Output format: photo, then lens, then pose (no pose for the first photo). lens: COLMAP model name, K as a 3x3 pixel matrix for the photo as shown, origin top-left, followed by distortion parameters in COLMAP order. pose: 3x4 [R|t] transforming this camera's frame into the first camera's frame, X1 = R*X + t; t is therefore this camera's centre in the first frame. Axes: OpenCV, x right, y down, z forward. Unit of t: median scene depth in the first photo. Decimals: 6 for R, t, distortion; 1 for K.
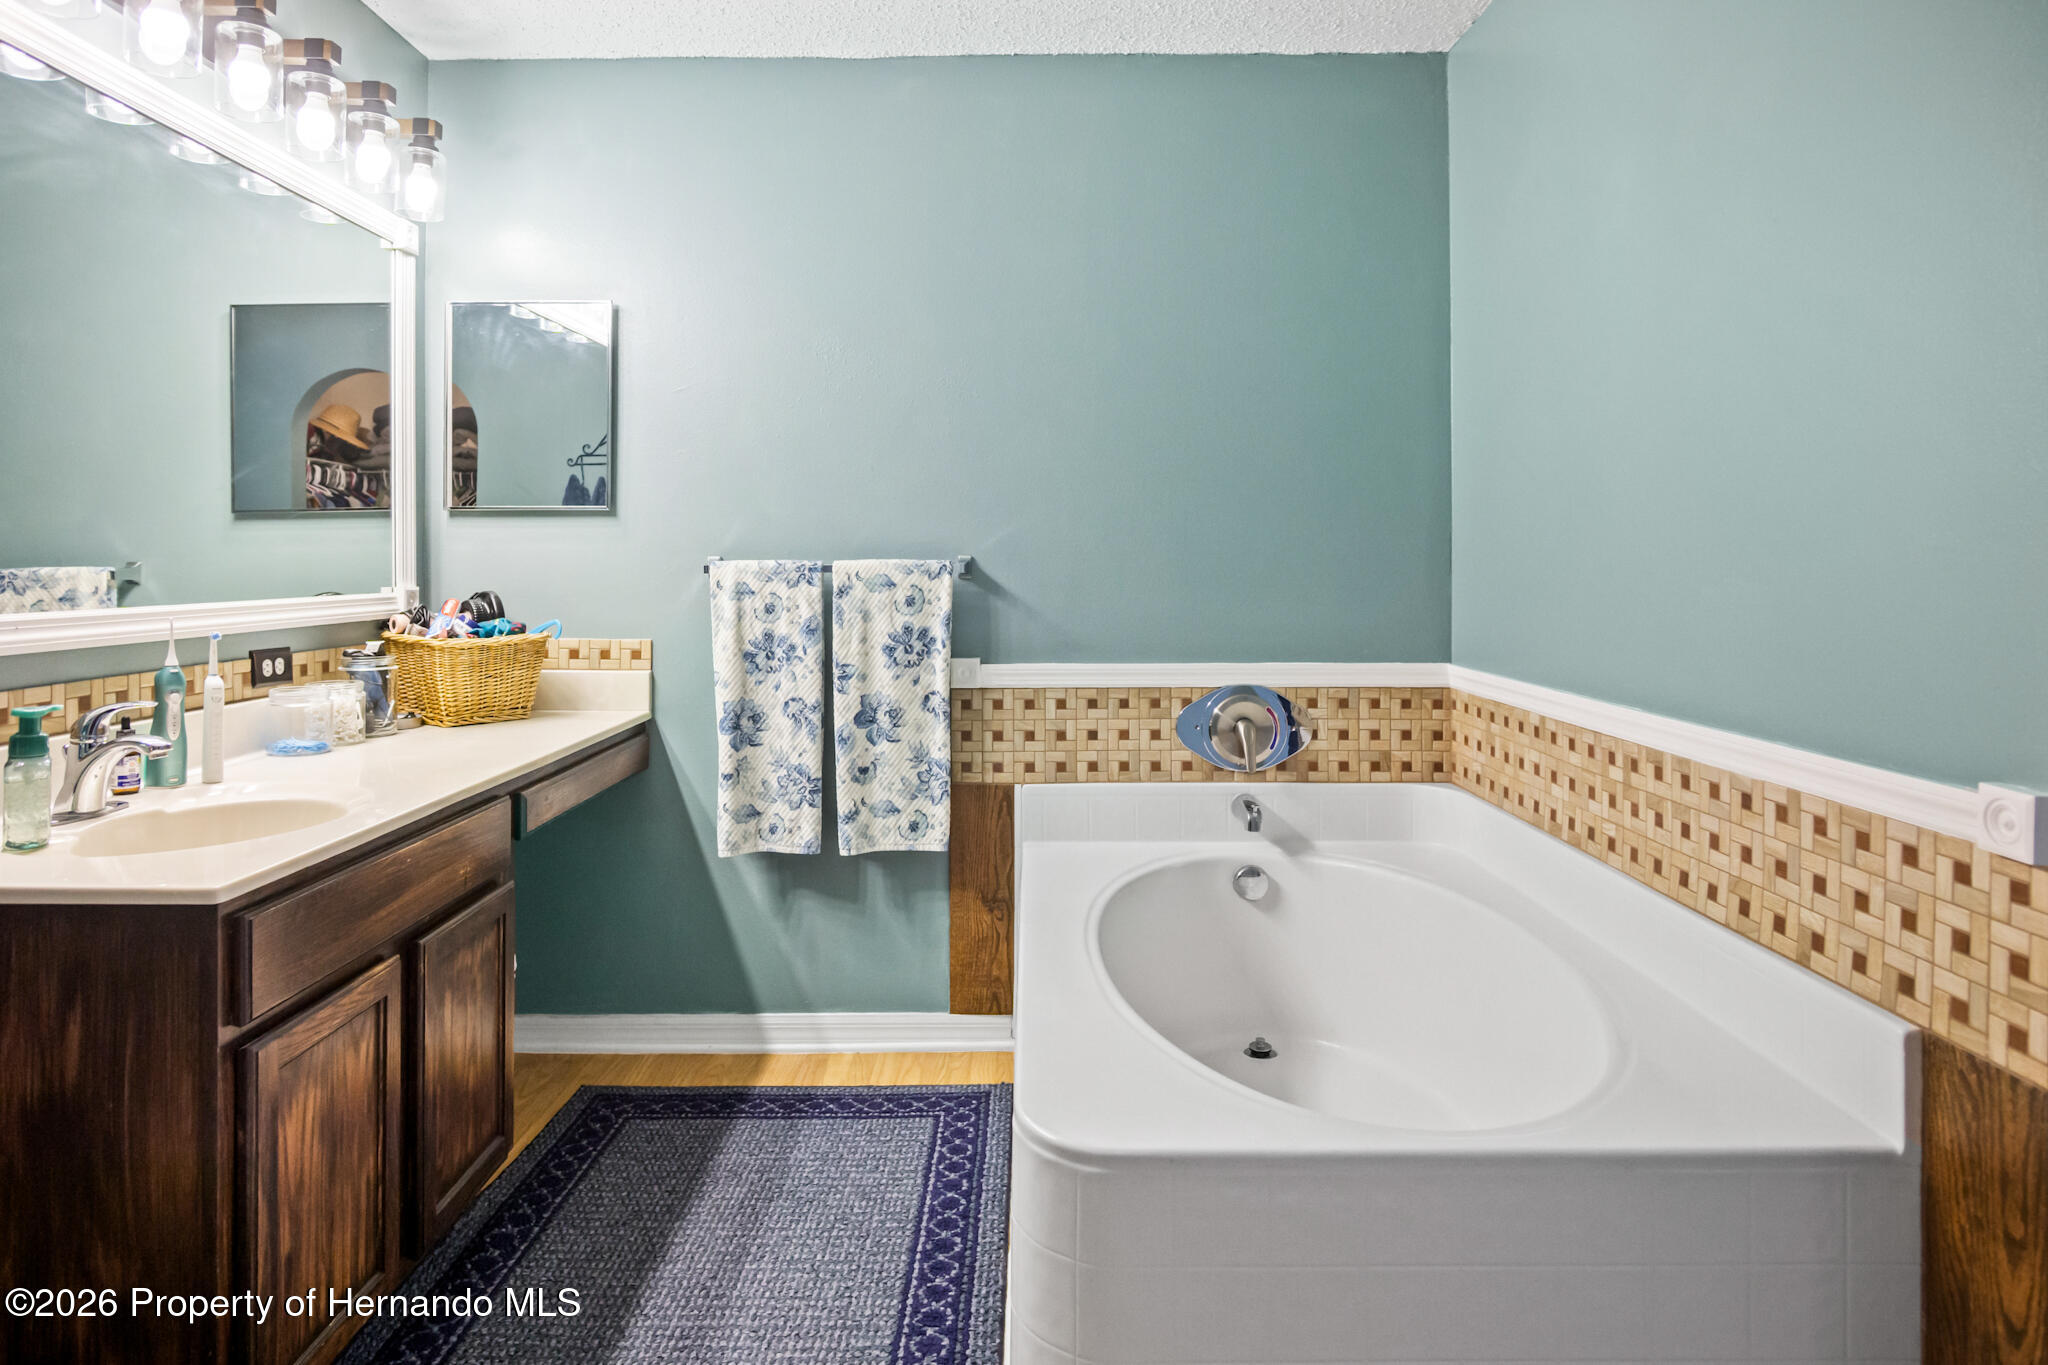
lens RADIAL K [[1163.0, 0, 1011.3], [0, 1163.0, 570.1], [0, 0, 1]] dist [-0.005487, -0.000345]
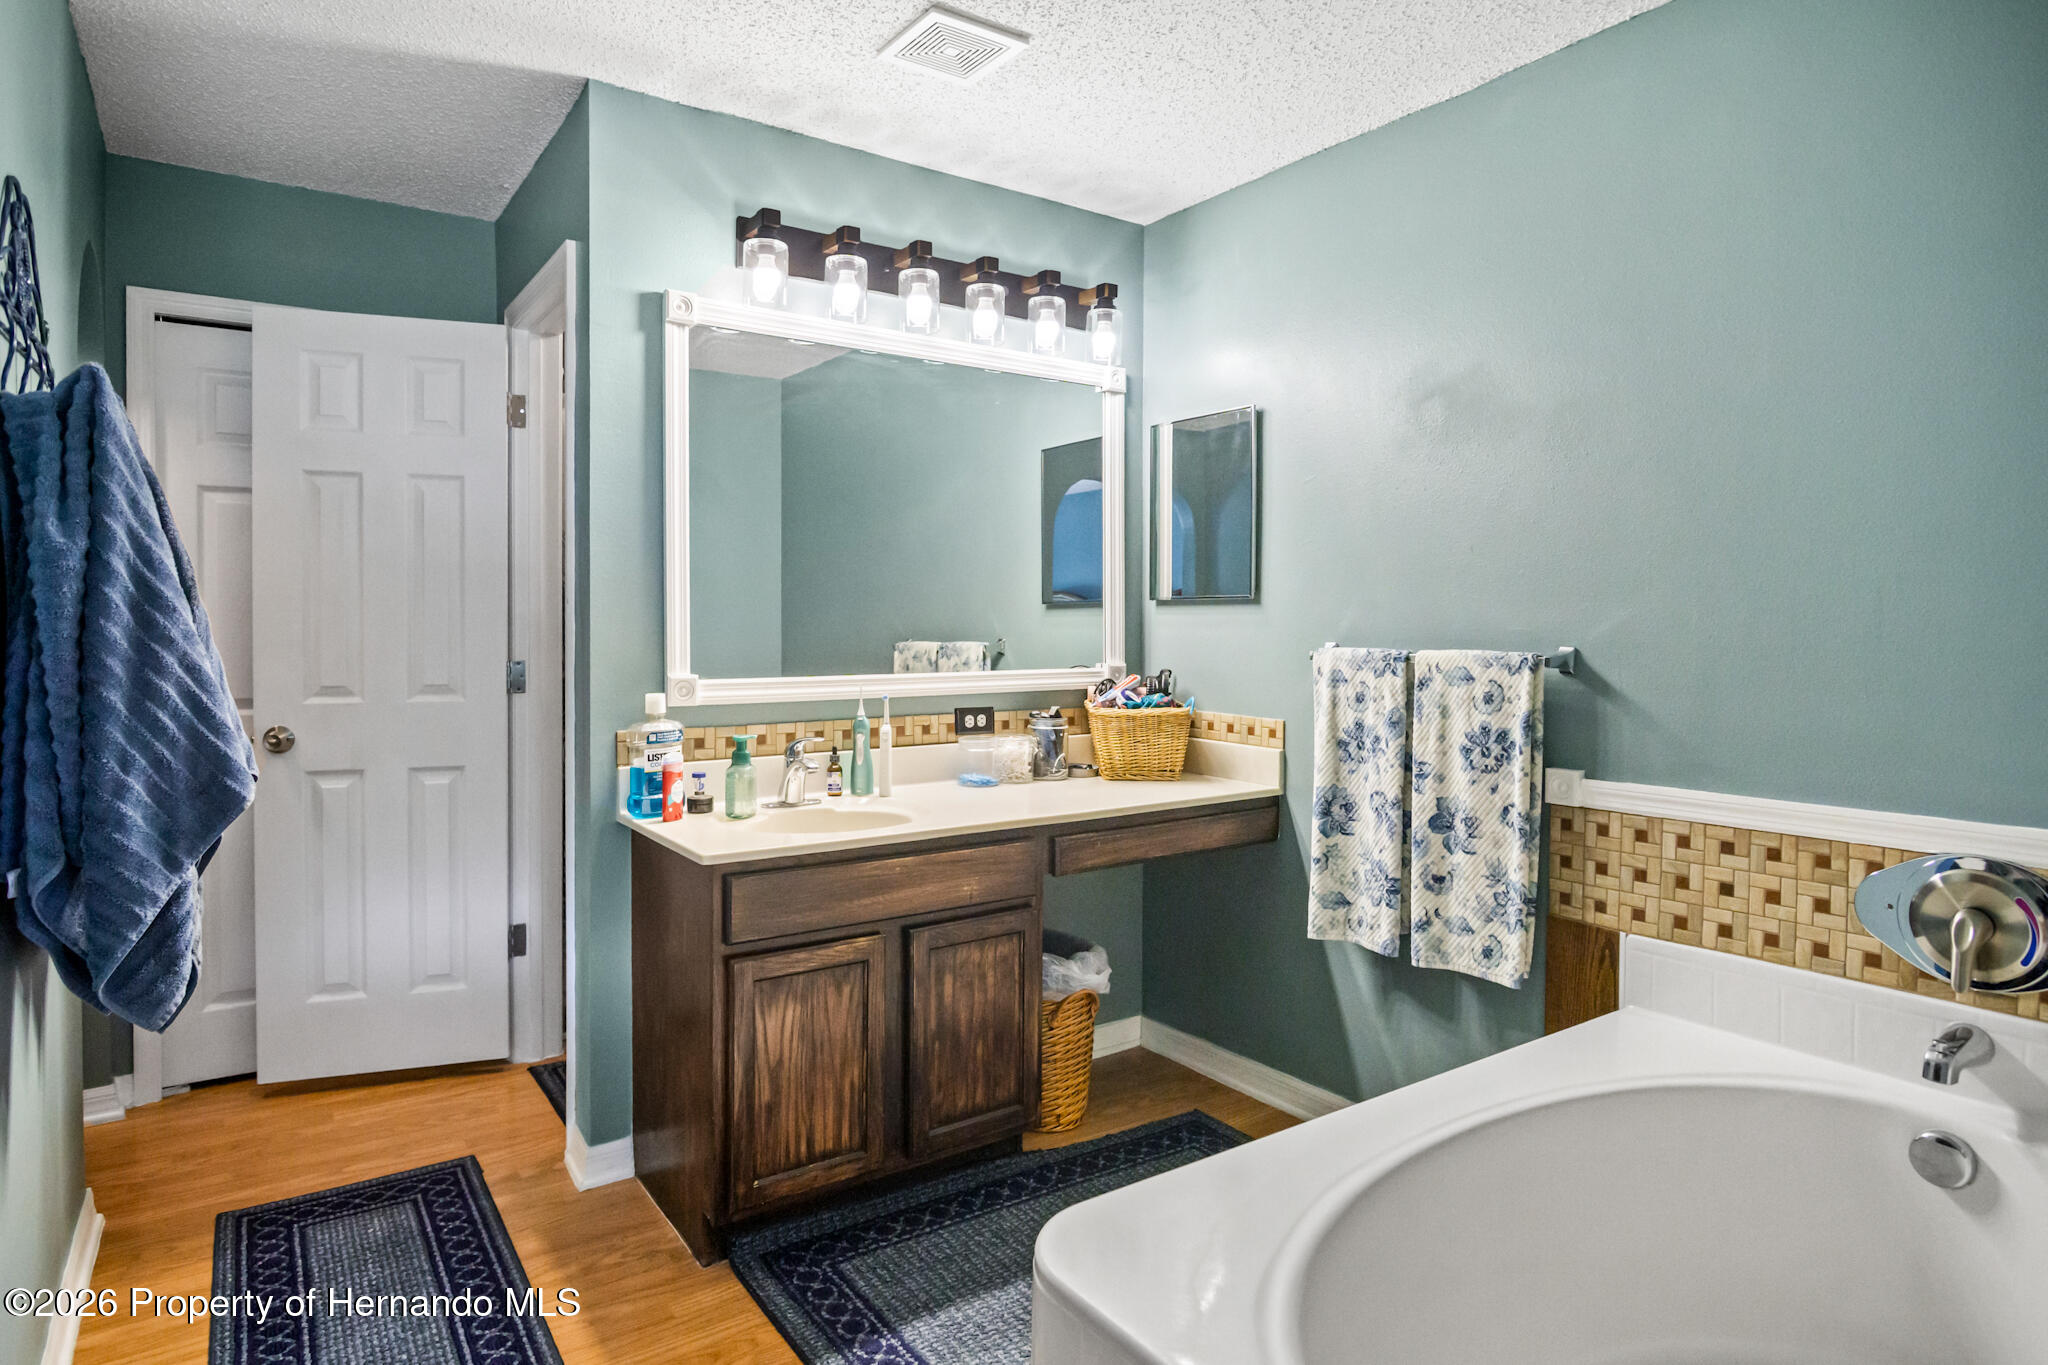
lens RADIAL K [[1164.7, 0, 1026.5], [0, 1164.7, 650.5], [0, 0, 1]] dist [-0.004124, -0.000902]
pose [[0.580015, 0.023435, -0.814269, 0.428721], [-0.009857, 0.999715, 0.021750, -0.025272], [0.814546, -0.004589, 0.580081, 0.200697]]
